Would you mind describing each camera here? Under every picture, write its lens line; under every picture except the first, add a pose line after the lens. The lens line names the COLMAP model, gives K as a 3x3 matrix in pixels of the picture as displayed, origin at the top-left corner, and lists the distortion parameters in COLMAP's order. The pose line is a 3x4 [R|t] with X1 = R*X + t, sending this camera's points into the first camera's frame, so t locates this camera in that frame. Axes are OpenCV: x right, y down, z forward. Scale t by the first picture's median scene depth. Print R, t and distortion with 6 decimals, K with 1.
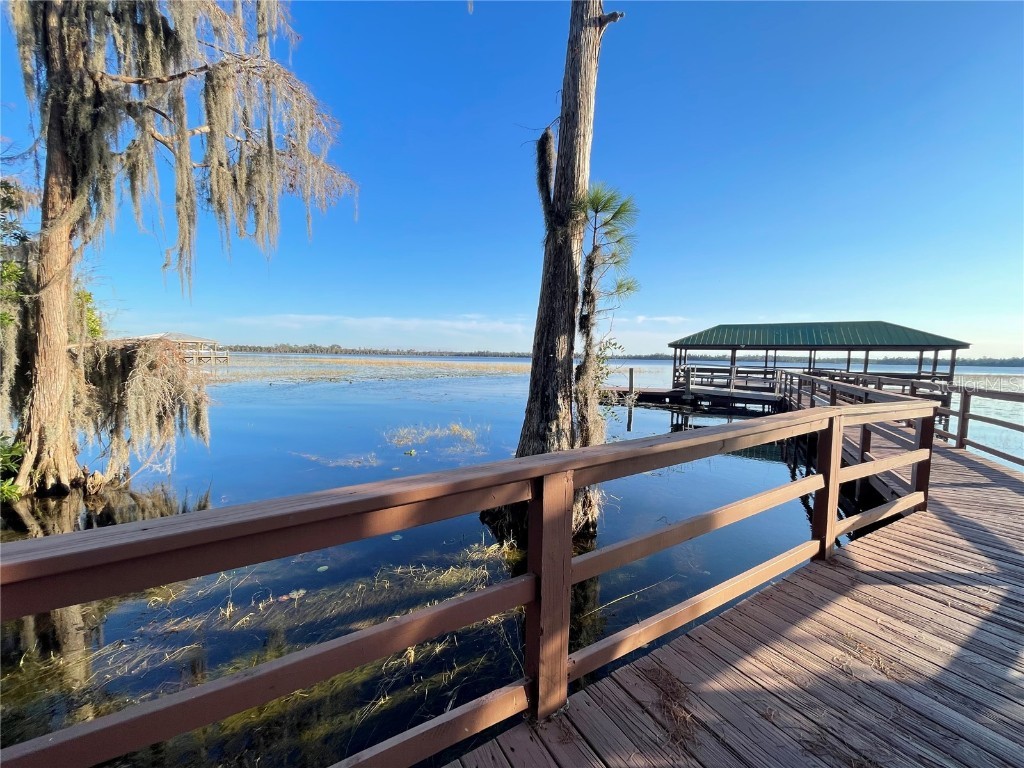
lens RADIAL K [[416.0, 0, 515.7], [0, 416.0, 383.4], [0, 0, 1]] dist [-0.002364, 0.000123]
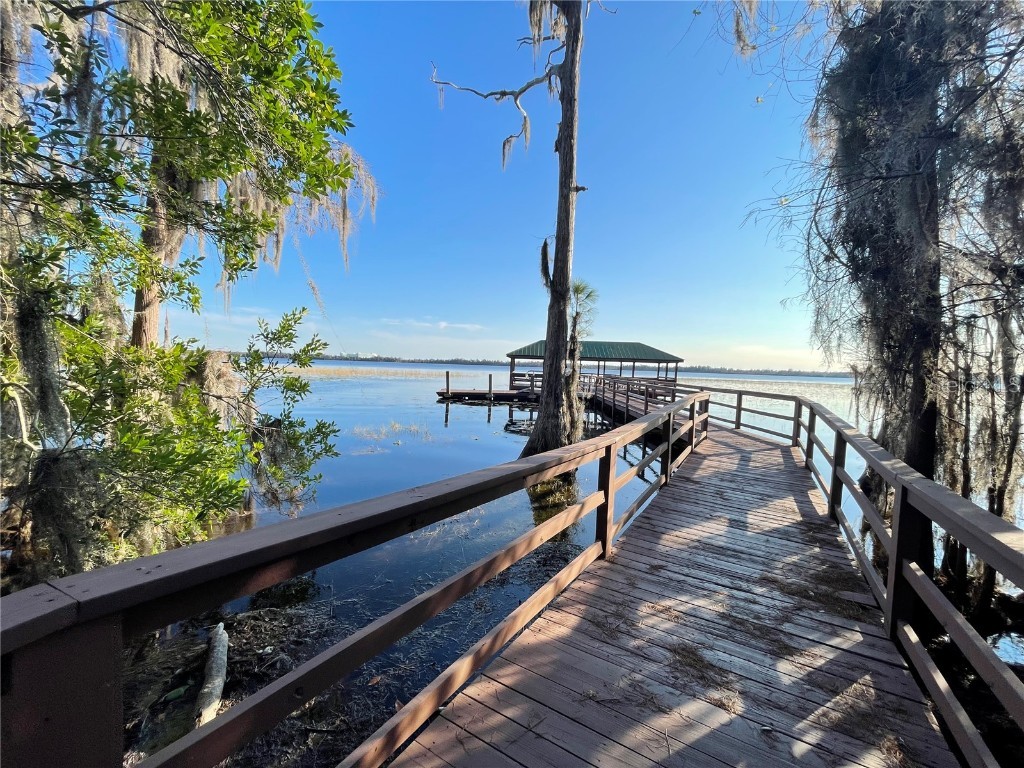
lens RADIAL K [[416.0, 0, 510.5], [0, 416.0, 384.0], [0, 0, 1]] dist [-0.002364, 0.000123]
pose [[0.890435, -0.008161, 0.455037, -0.229374], [0.010606, 0.999940, -0.002820, -0.002354], [-0.454987, 0.007337, 0.890468, -0.126513]]
